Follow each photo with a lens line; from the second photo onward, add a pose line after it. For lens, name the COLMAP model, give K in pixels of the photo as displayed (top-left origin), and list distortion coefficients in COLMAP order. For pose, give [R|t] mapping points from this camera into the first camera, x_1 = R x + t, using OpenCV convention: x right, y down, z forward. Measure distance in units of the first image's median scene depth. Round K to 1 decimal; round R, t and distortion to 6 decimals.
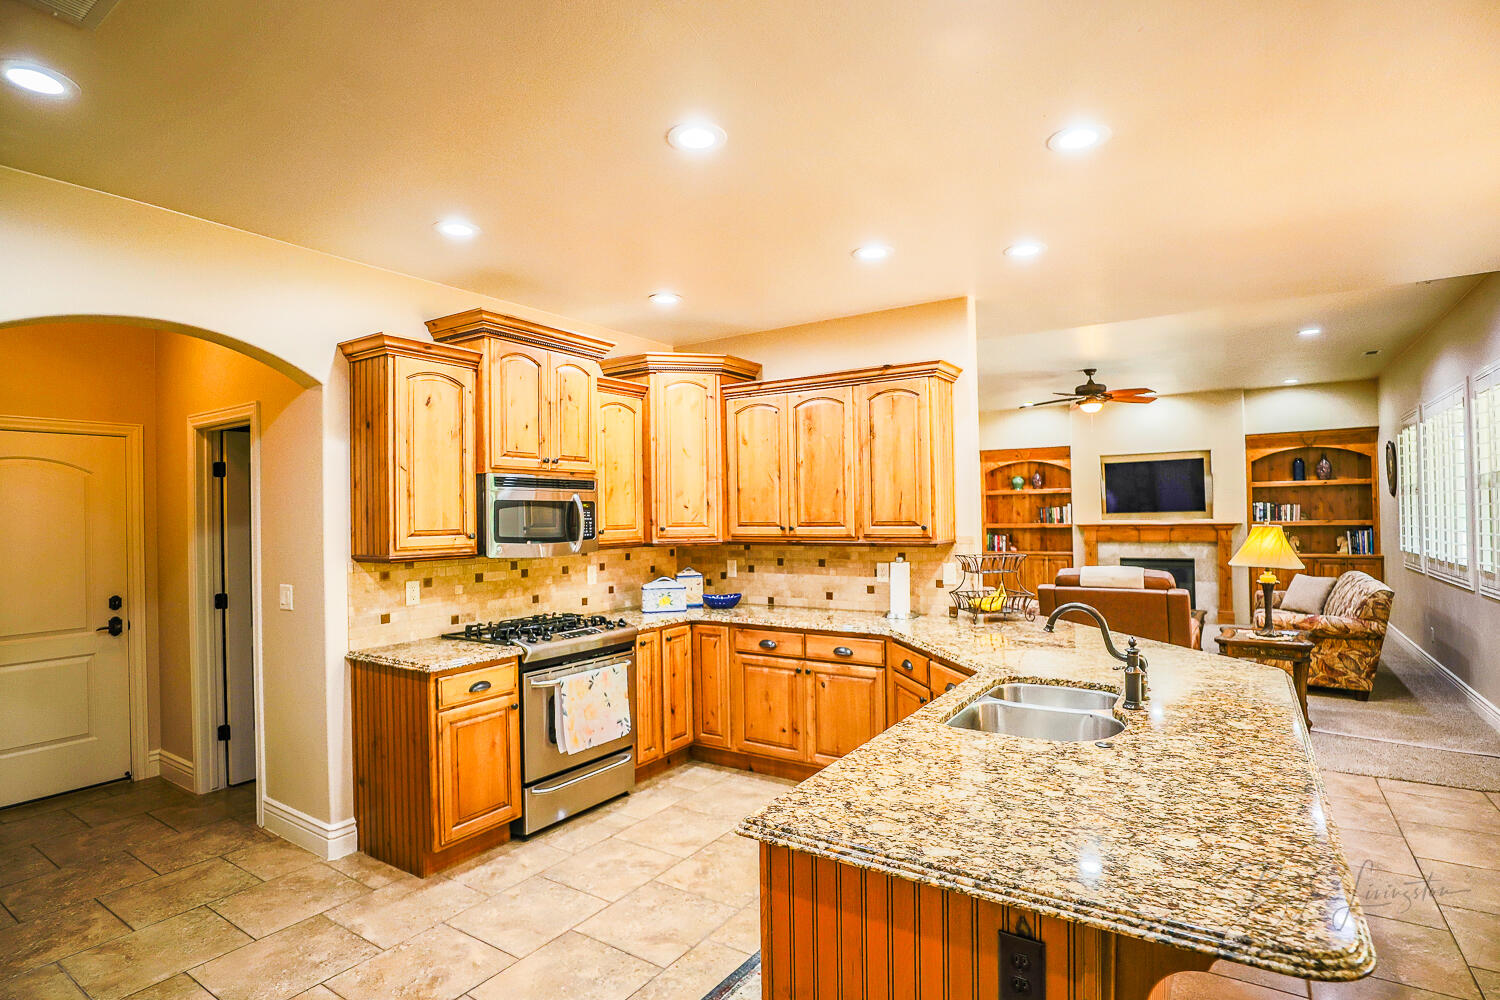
lens RADIAL K [[752.4, 0, 753.8], [0, 752.4, 505.2], [0, 0, 1]] dist [-0.044216, 0.011713]
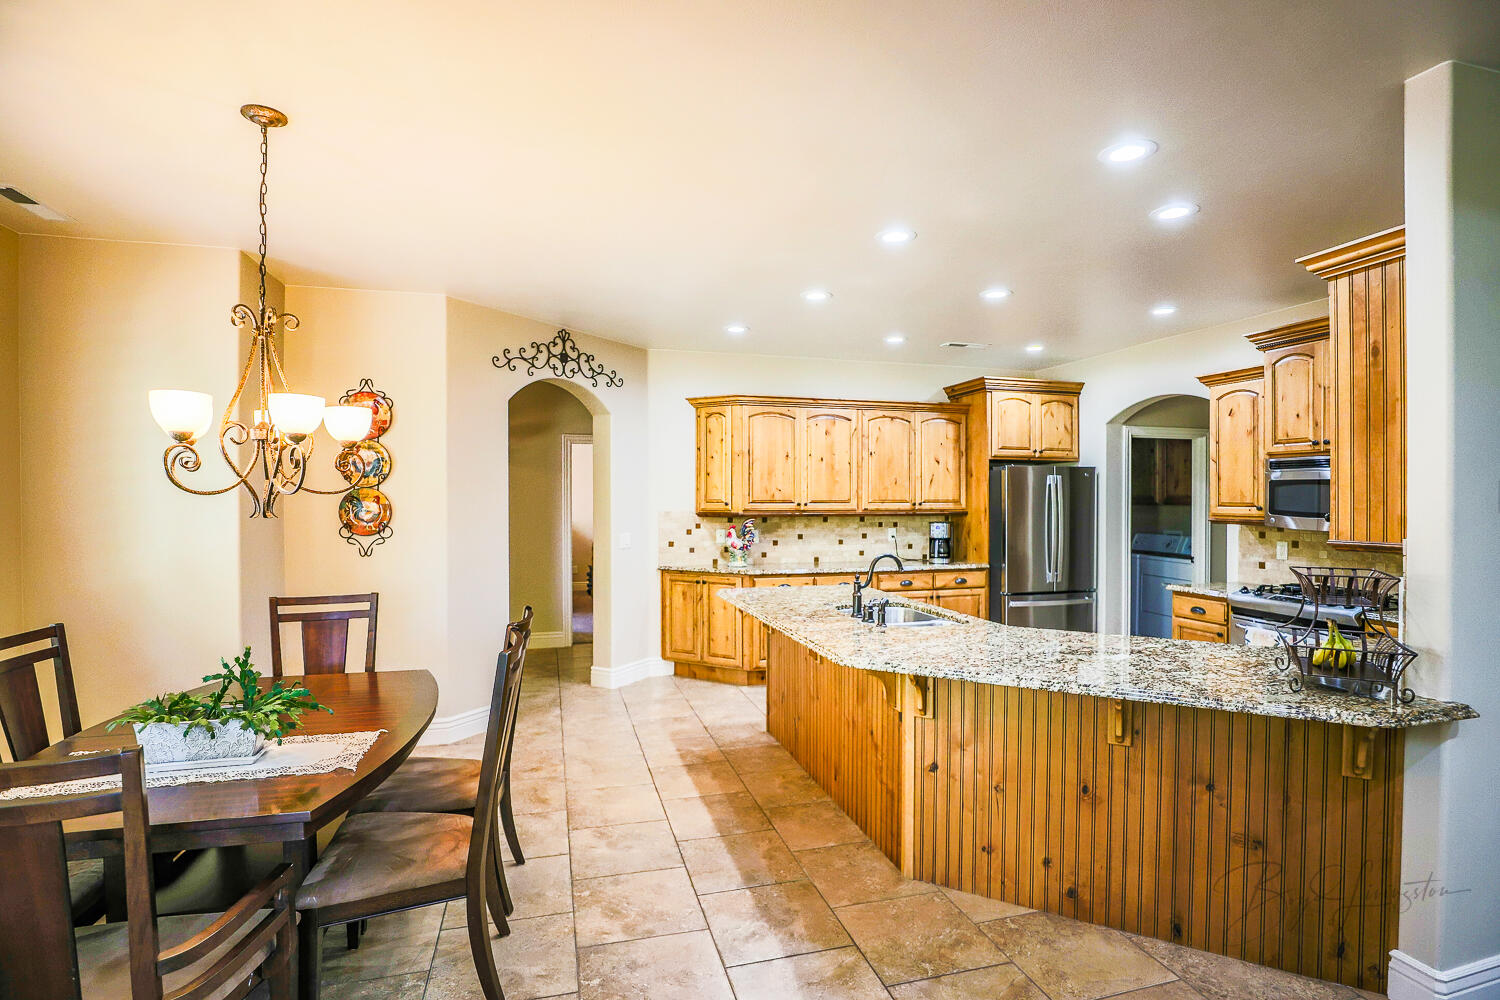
lens RADIAL K [[731.9, 0, 753.7], [0, 731.9, 503.4], [0, 0, 1]] dist [-0.046336, 0.013429]
pose [[-0.657857, 0.022206, -0.752816, 0.842493], [0.019415, 0.999733, 0.012524, -0.000018], [0.752893, -0.006377, -0.658112, 0.854318]]
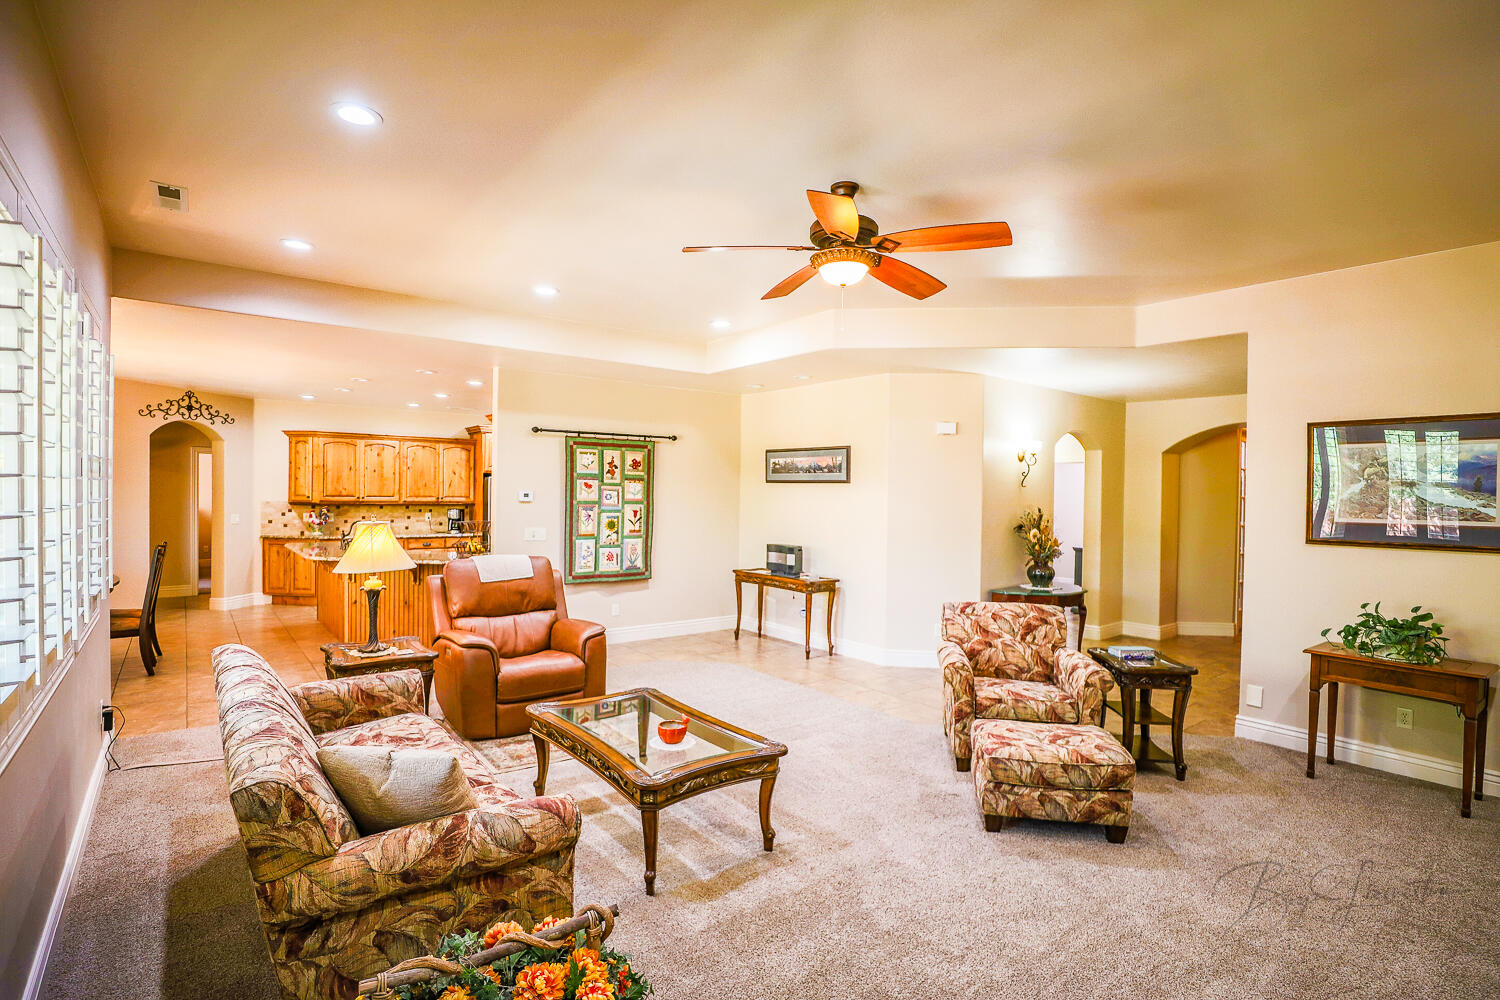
lens RADIAL K [[731.9, 0, 753.7], [0, 731.9, 503.4], [0, 0, 1]] dist [-0.046336, 0.013429]
pose [[-0.317394, 0.024021, -0.947989, 1.442965], [0.002192, 0.999695, 0.024597, -0.013067], [0.948291, 0.005729, -0.317350, 1.811281]]
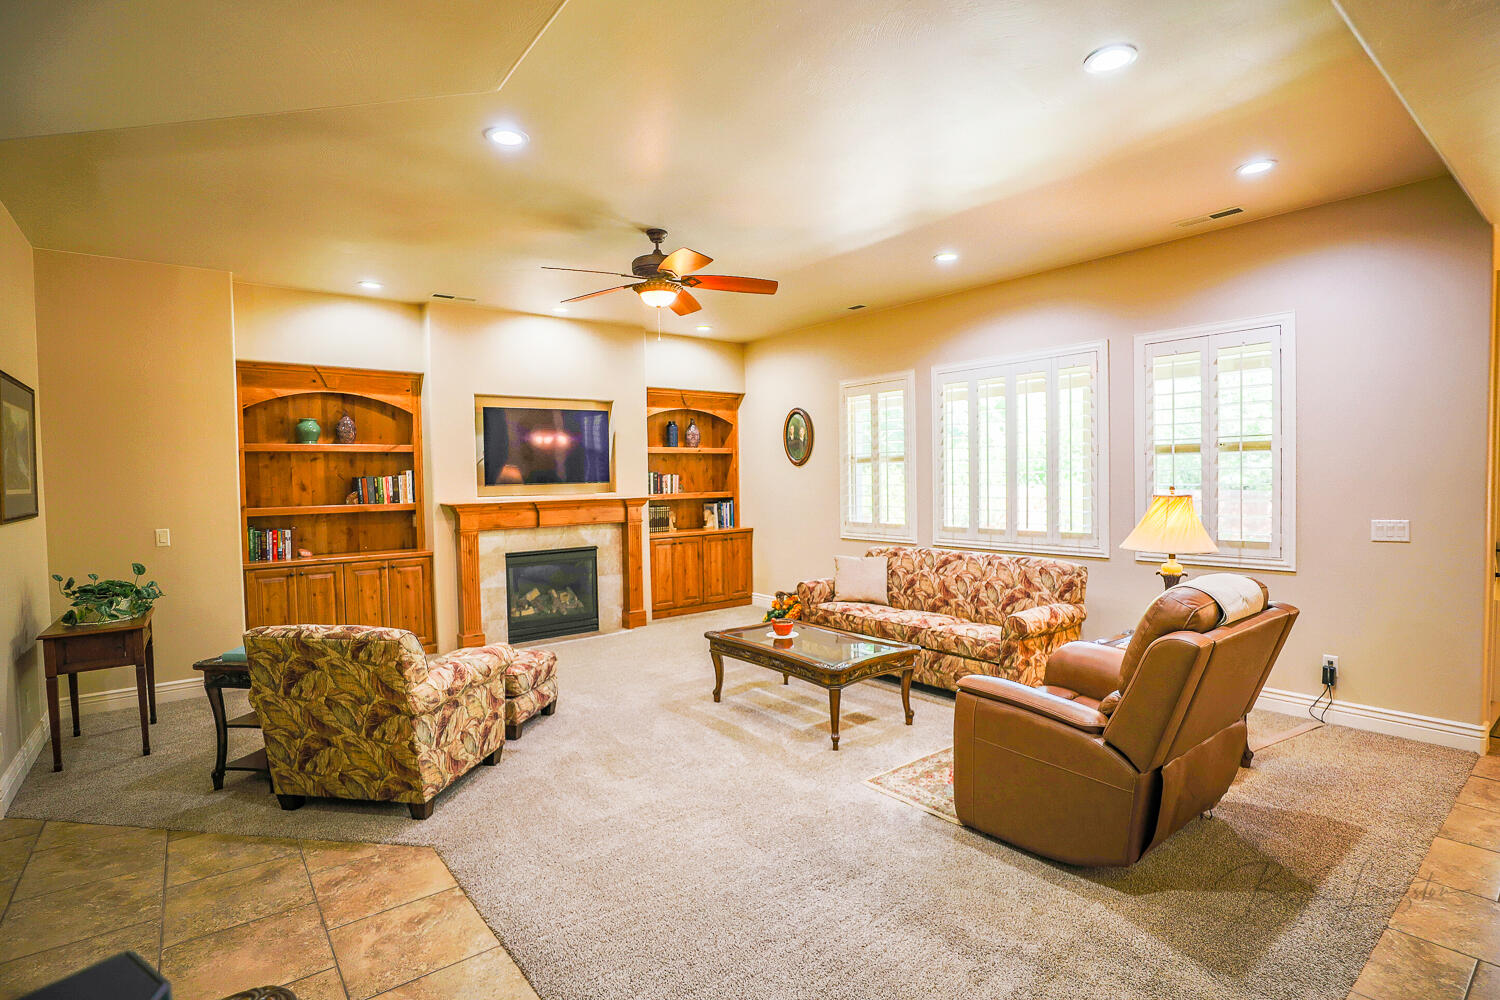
lens RADIAL K [[731.9, 0, 753.7], [0, 731.9, 503.4], [0, 0, 1]] dist [-0.046336, 0.013429]
pose [[0.314403, -0.024322, 0.948978, -0.098920], [-0.001419, 0.999659, 0.026091, 0.020046], [-0.949288, -0.009550, 0.314261, 1.245137]]
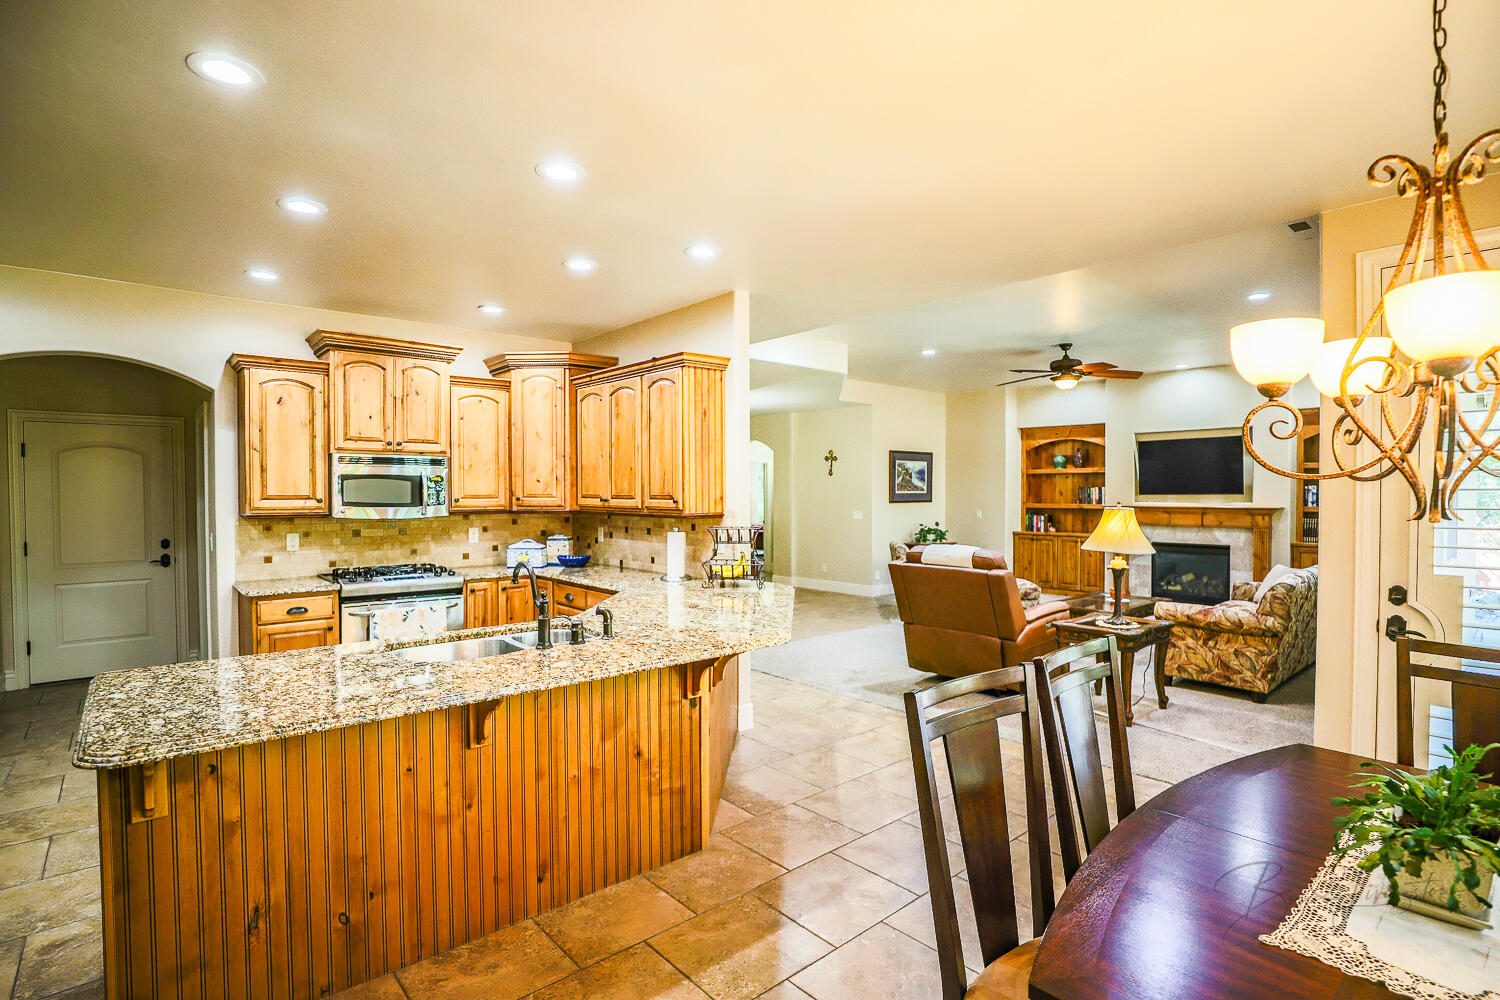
lens RADIAL K [[731.9, 0, 753.7], [0, 731.9, 503.4], [0, 0, 1]] dist [-0.046336, 0.013429]
pose [[0.963726, 0.020269, -0.266123, 0.524322], [-0.012083, 0.999403, 0.032361, -0.003432], [0.266620, -0.027972, 0.963396, -0.024565]]
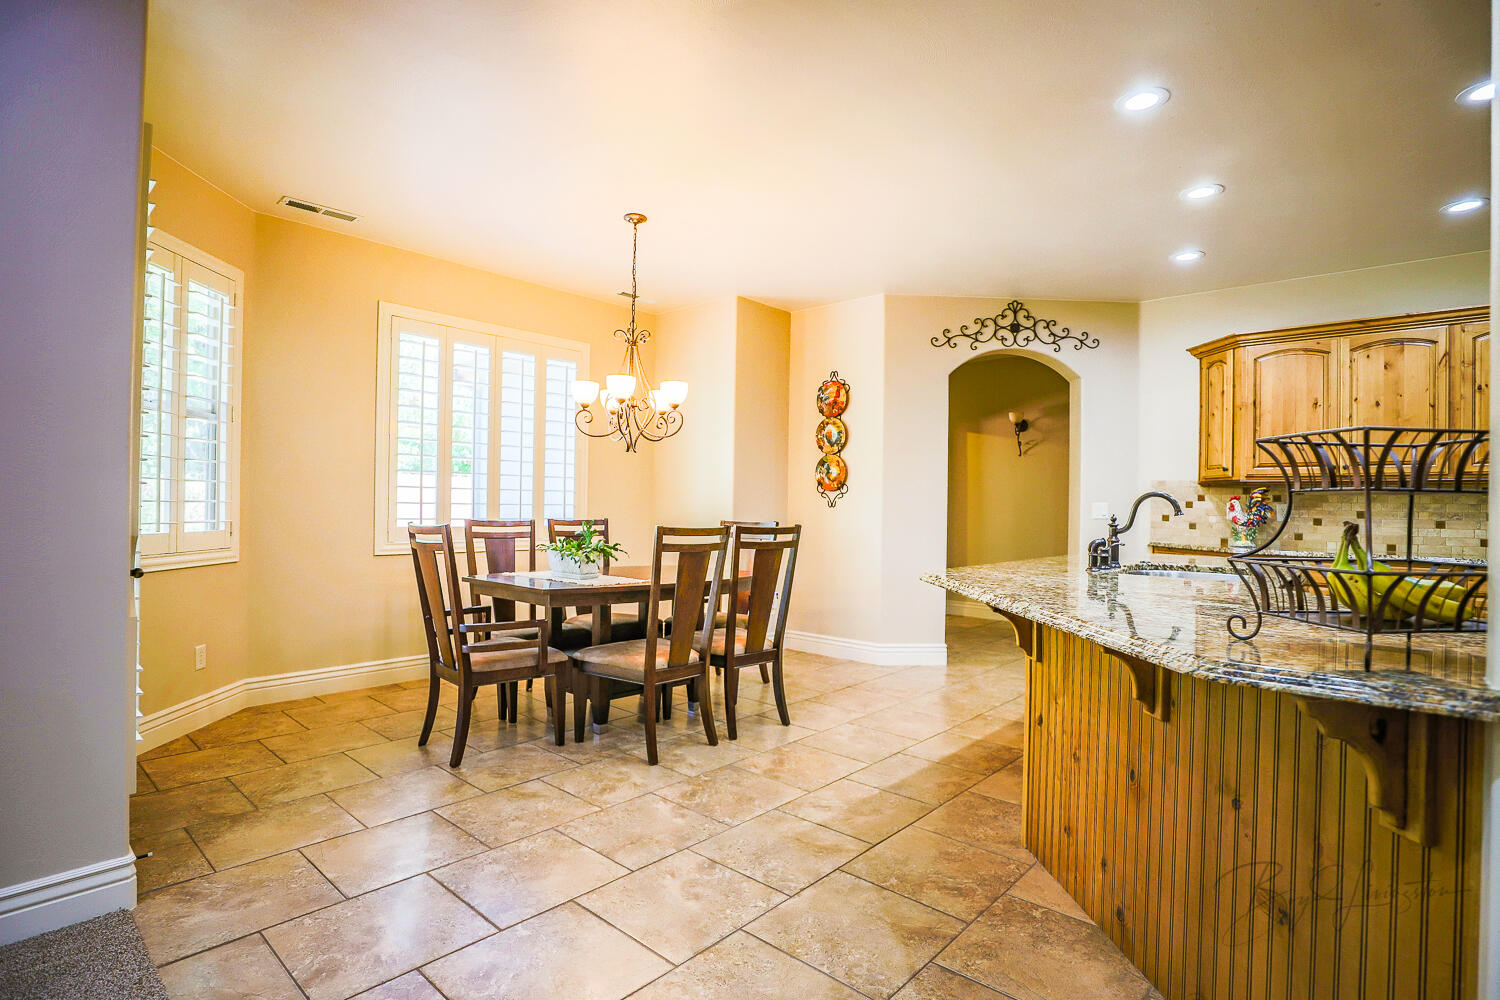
lens RADIAL K [[742.6, 0, 755.5], [0, 742.6, 502.4], [0, 0, 1]] dist [-0.044613, 0.012724]
pose [[-0.989086, 0.001288, 0.147336, 0.435979], [-0.001637, 0.999804, -0.019732, 0.082497], [-0.147333, -0.019758, -0.988890, 1.103567]]
